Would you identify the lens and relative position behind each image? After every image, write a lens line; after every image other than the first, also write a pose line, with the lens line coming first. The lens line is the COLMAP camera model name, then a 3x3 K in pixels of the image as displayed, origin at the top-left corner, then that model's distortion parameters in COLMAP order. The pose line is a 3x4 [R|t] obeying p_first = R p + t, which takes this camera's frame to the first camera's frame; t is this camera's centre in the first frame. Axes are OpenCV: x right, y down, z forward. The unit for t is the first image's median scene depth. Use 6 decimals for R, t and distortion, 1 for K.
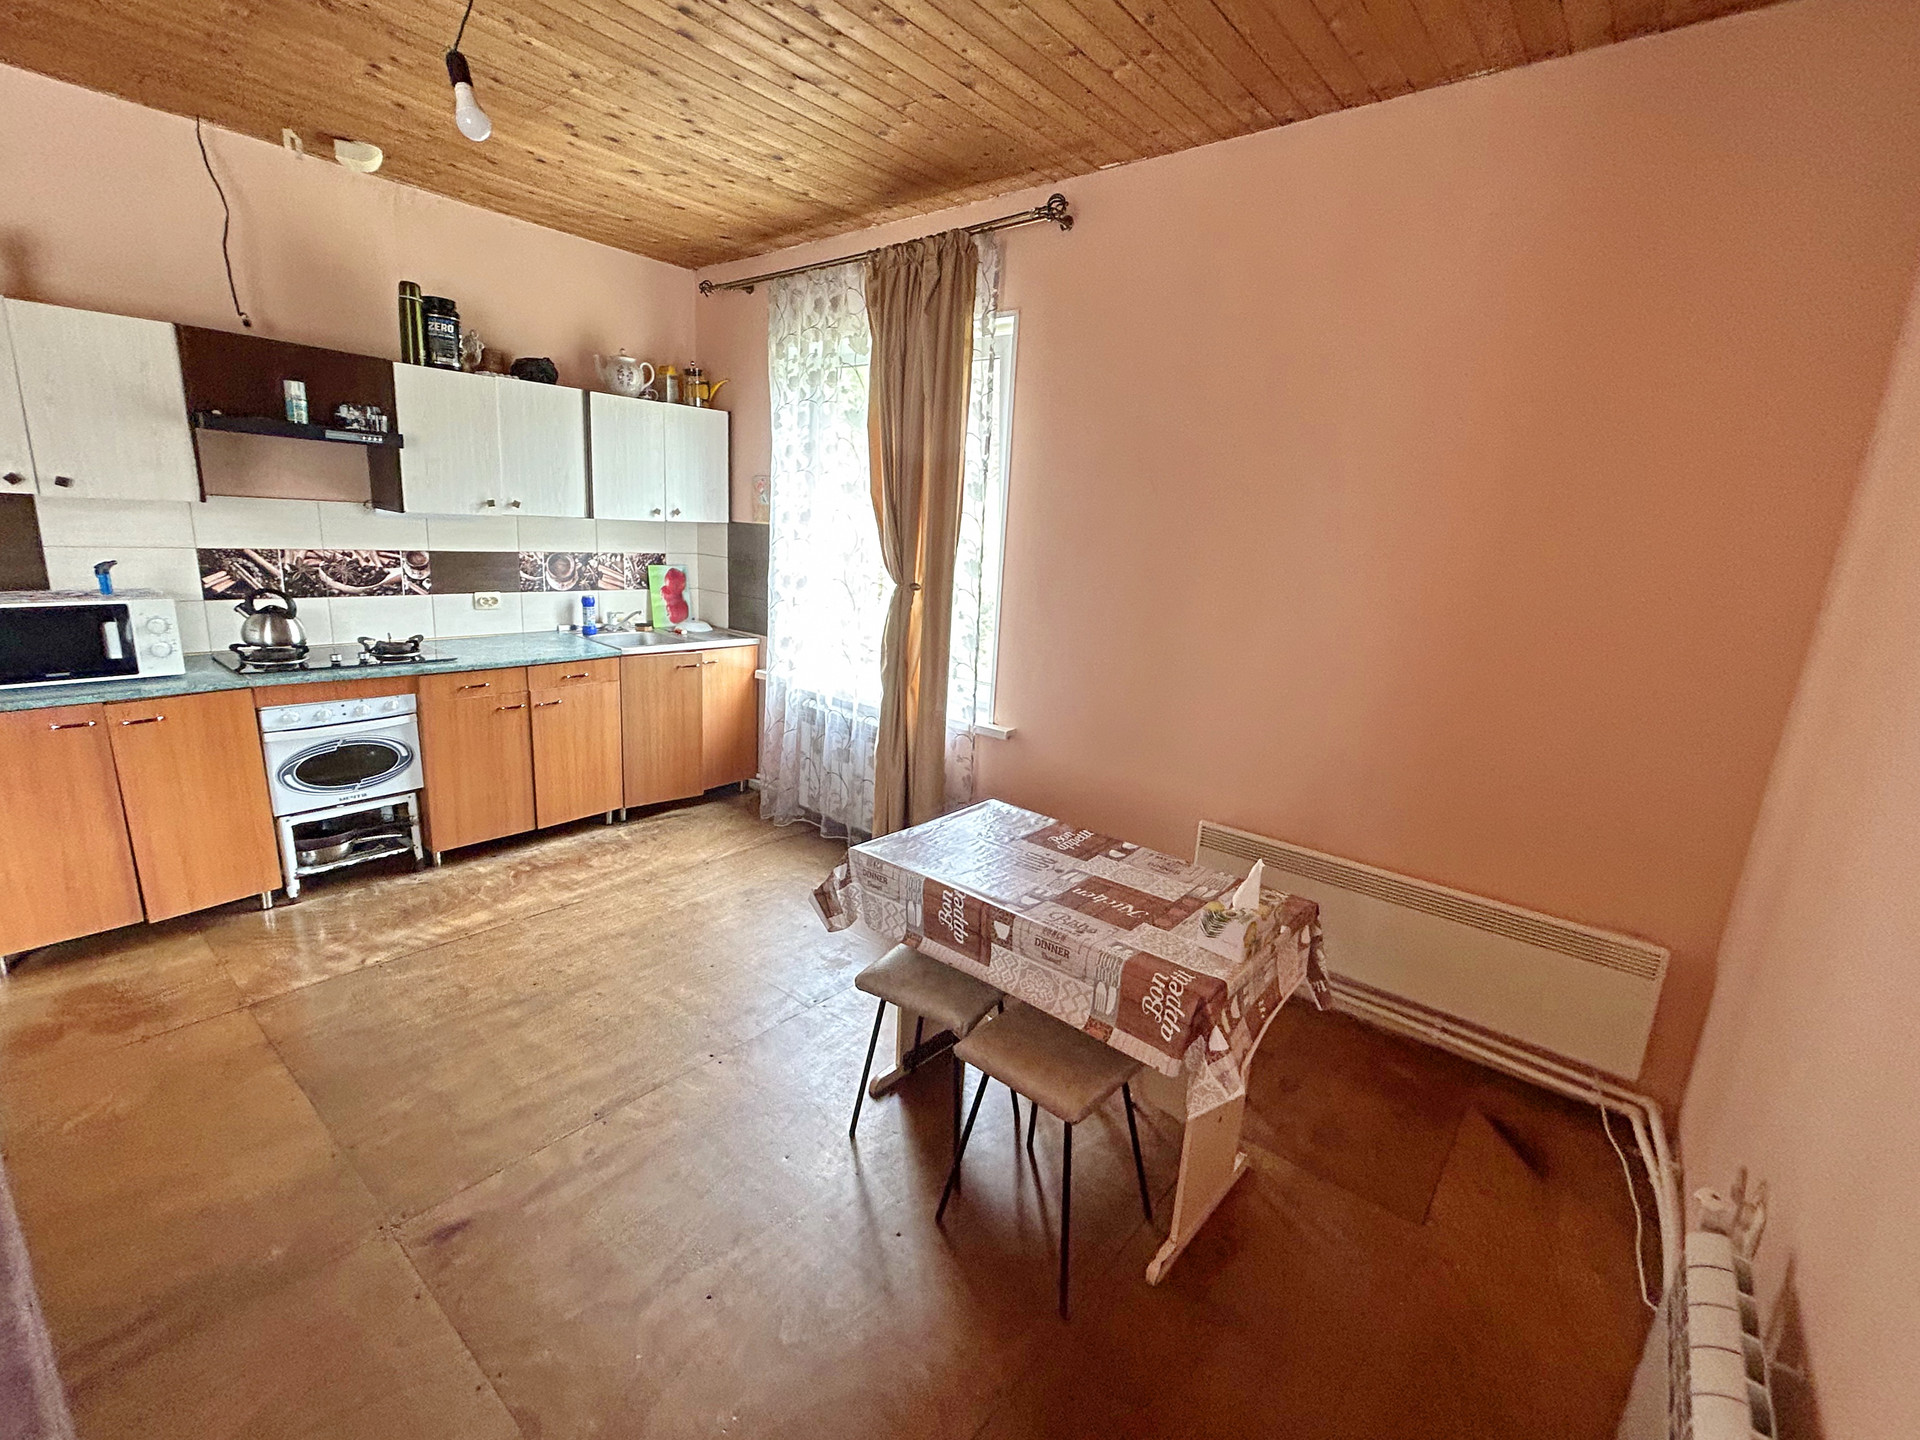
lens RADIAL K [[845.1, 0, 954.3], [0, 845.1, 719.4], [0, 0, 1]] dist [-0.003317, 0.002433]
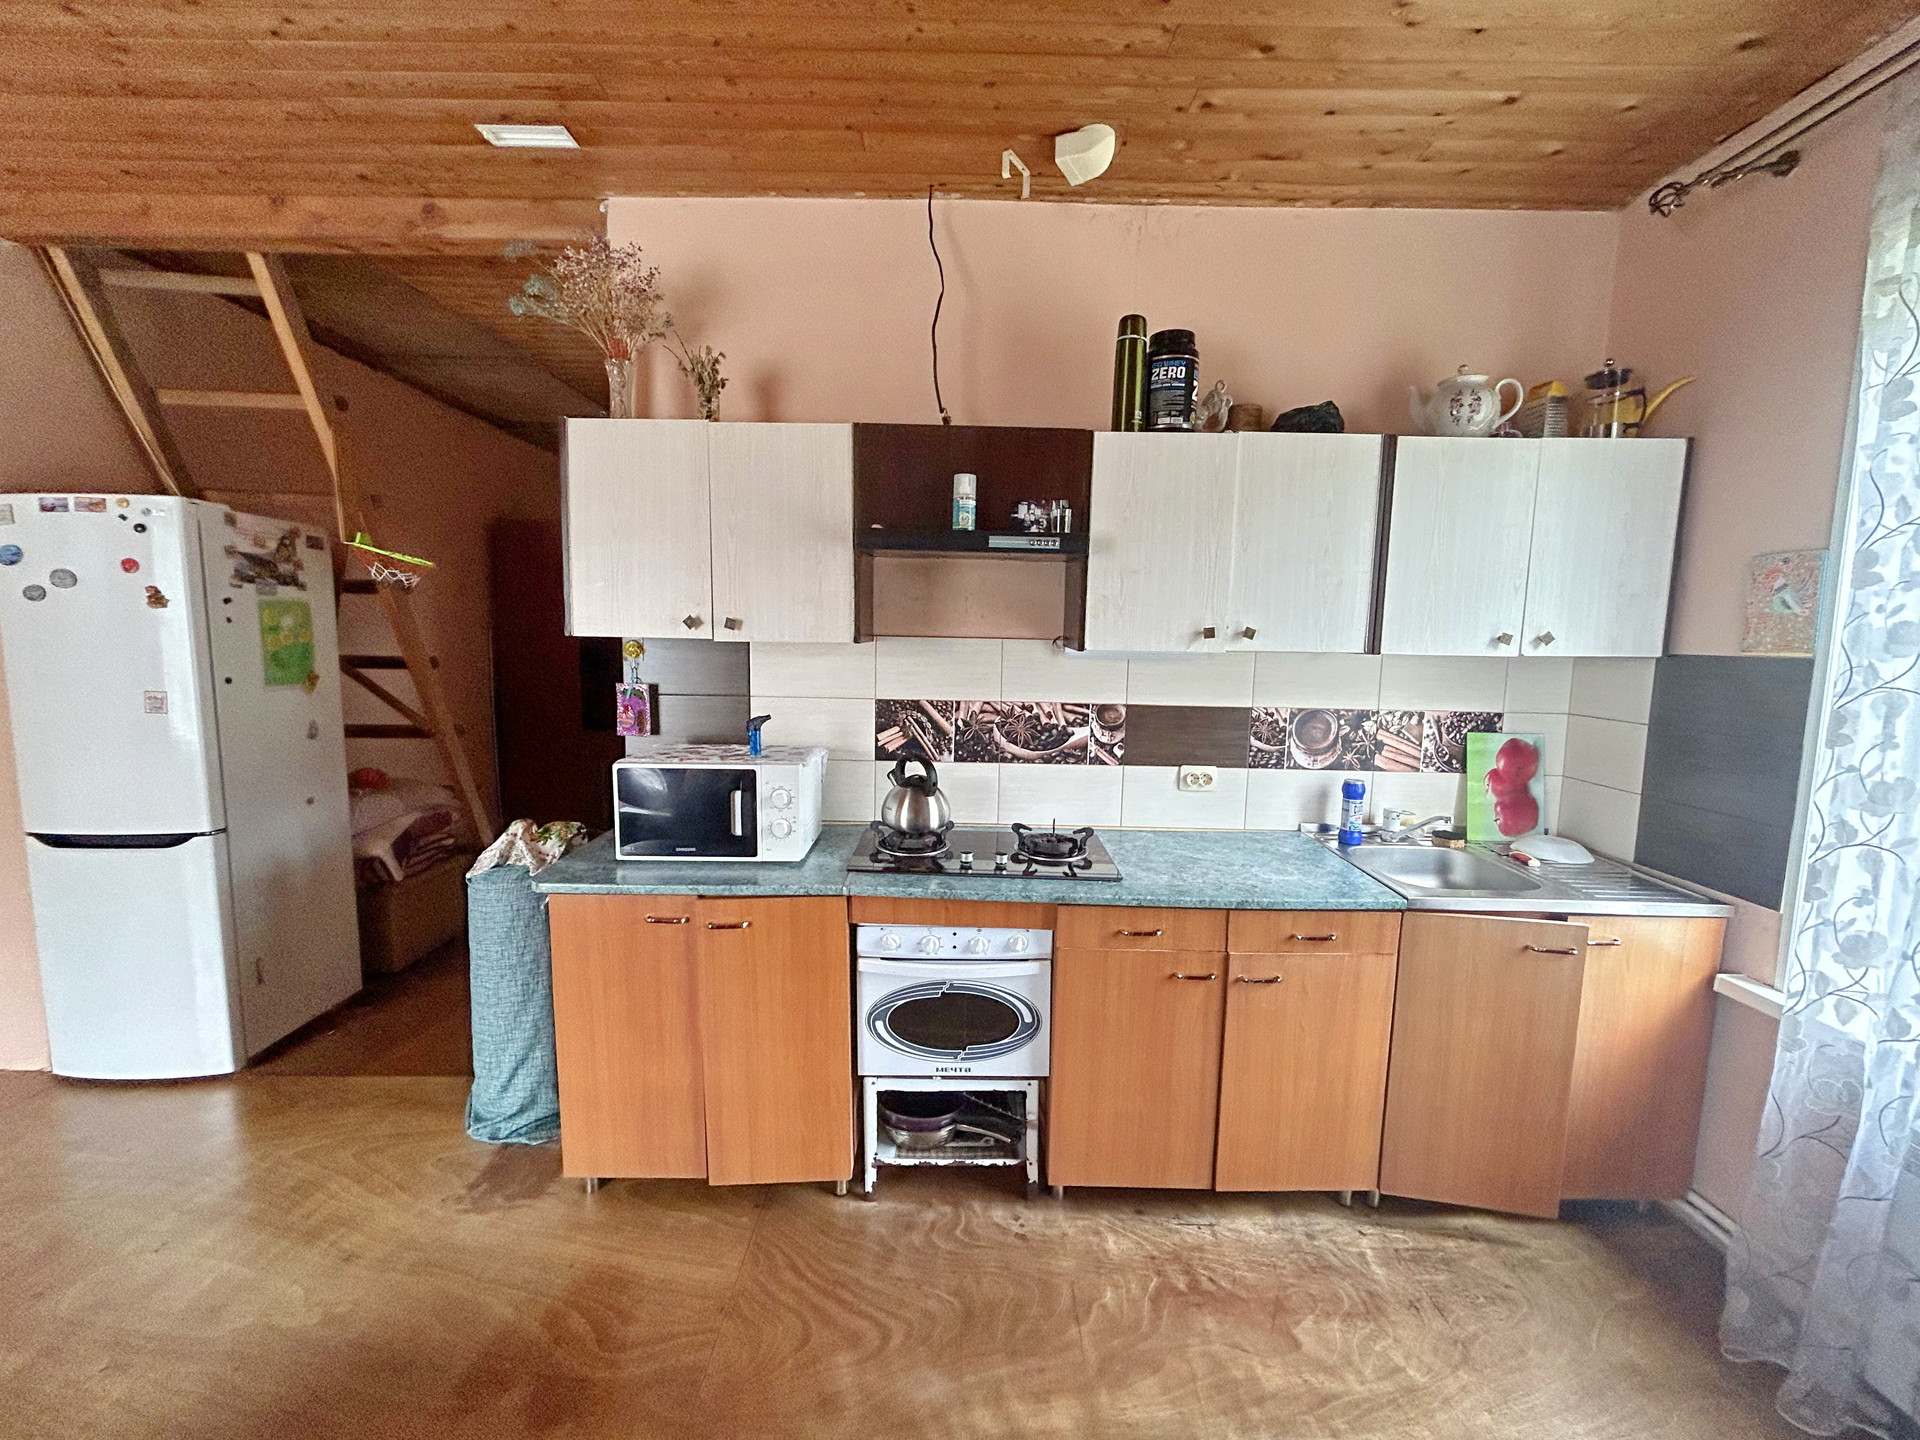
lens RADIAL K [[781.3, 0, 957.2], [0, 781.3, 714.5], [0, 0, 1]] dist [-0.000988, 0.001009]
pose [[0.637200, 0.033576, -0.769967, -0.227512], [-0.160003, 0.983047, -0.089545, -0.118629], [0.753907, 0.180255, 0.631769, 0.519714]]
